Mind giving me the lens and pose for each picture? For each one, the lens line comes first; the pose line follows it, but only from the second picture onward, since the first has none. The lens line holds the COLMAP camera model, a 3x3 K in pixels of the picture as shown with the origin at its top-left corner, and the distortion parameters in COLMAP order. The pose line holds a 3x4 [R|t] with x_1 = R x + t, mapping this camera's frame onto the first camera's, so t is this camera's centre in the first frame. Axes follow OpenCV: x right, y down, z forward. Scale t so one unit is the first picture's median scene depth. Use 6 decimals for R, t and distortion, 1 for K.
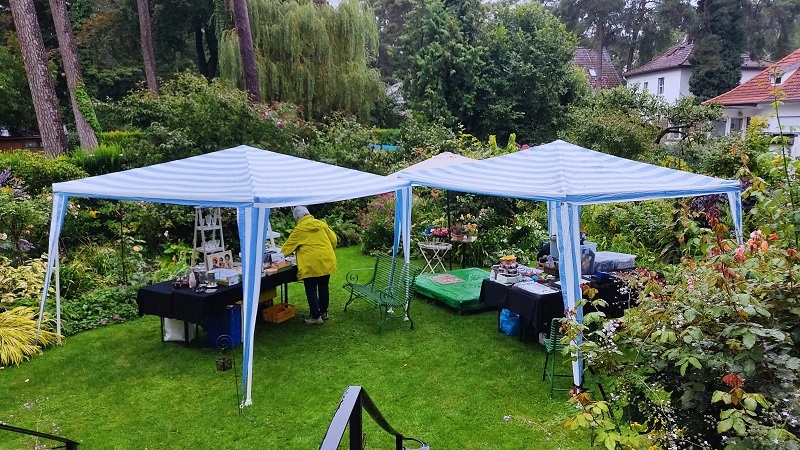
lens RADIAL K [[603.6, 0, 401.6], [0, 603.6, 221.8], [0, 0, 1]] dist [0.091756, -0.155228]
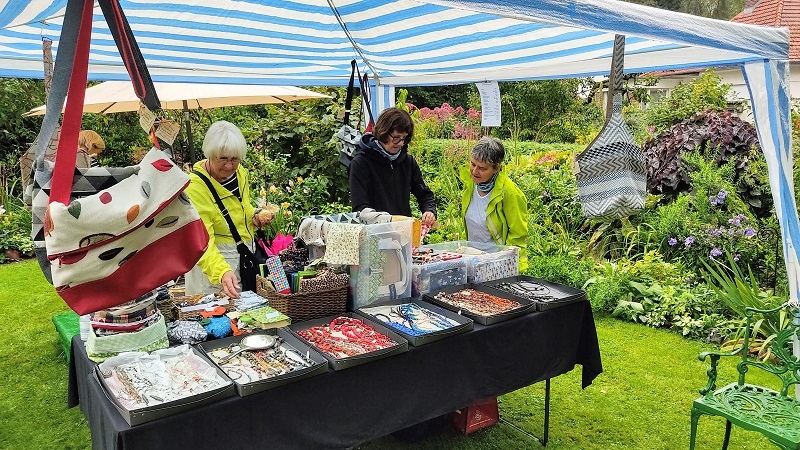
lens RADIAL K [[603.6, 0, 401.6], [0, 603.6, 221.8], [0, 0, 1]] dist [0.091756, -0.155228]
pose [[0.995928, -0.025649, 0.086422, 0.176532], [0.024981, 0.999649, 0.008801, 0.021439], [-0.086618, -0.006606, 0.996220, 0.395403]]
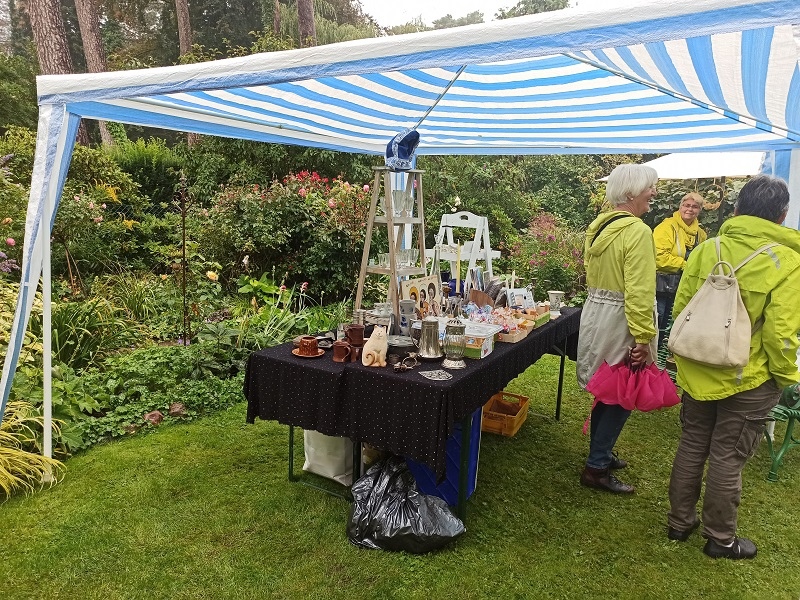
lens RADIAL K [[590.8, 0, 399.7], [0, 590.8, 297.7], [0, 0, 1]] dist [0.052033, -0.026962]
pose [[0.999038, 0.036124, -0.024864, -0.183155], [-0.035731, 0.999232, 0.016078, 0.035677], [0.025426, -0.015174, 0.999562, 0.348489]]
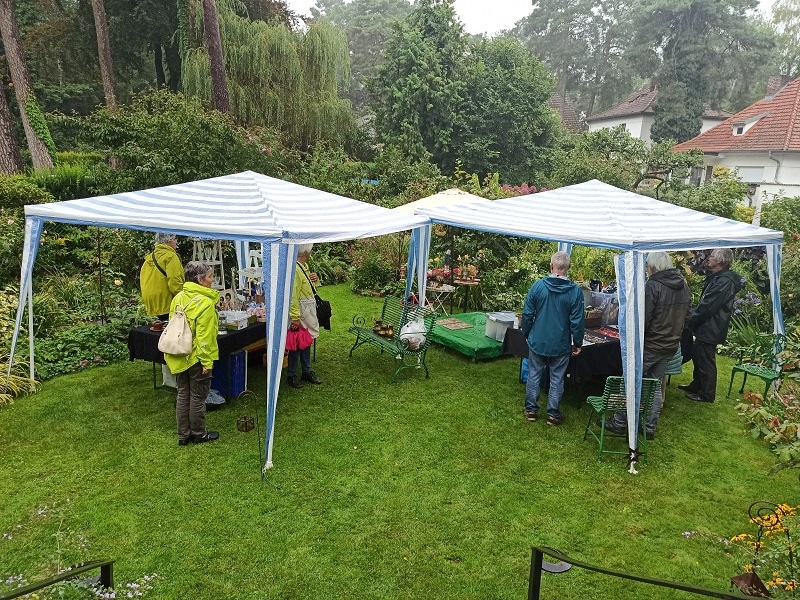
lens RADIAL K [[590.8, 0, 399.7], [0, 590.8, 297.7], [0, 0, 1]] dist [0.052033, -0.026962]
pose [[0.996735, 0.026639, 0.076218, -0.061469], [-0.031757, 0.997265, 0.066743, -0.003706], [-0.074231, -0.068945, 0.994855, 0.067267]]
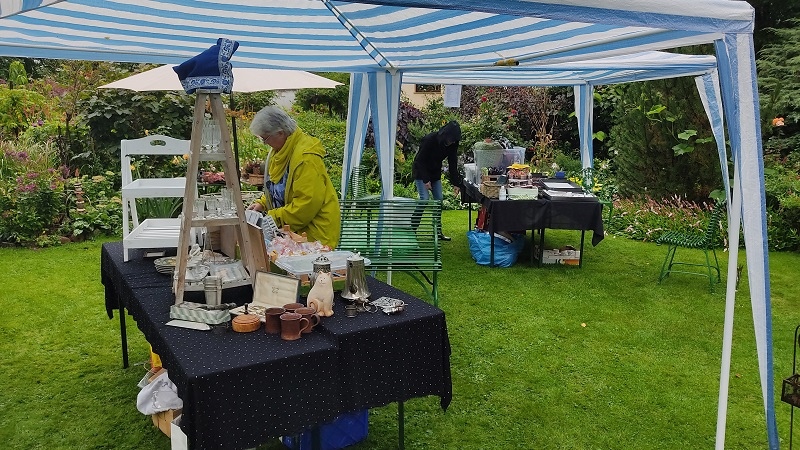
lens RADIAL K [[603.6, 0, 401.6], [0, 603.6, 221.8], [0, 0, 1]] dist [0.091756, -0.155228]
pose [[0.491438, -0.162279, 0.855660, -0.341678], [0.125135, 0.985449, 0.115024, 0.012807], [-0.861876, 0.050546, 0.504594, 0.444158]]
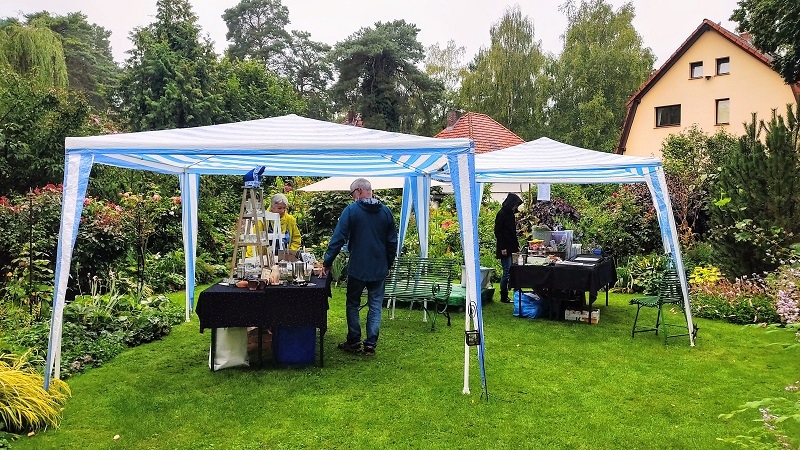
lens RADIAL K [[603.6, 0, 401.6], [0, 603.6, 221.8], [0, 0, 1]] dist [0.091756, -0.155228]
pose [[0.829524, -0.011959, 0.558344, -0.356894], [0.082370, 0.991456, -0.101140, 0.067460], [-0.552364, 0.129889, 0.823421, 0.159430]]
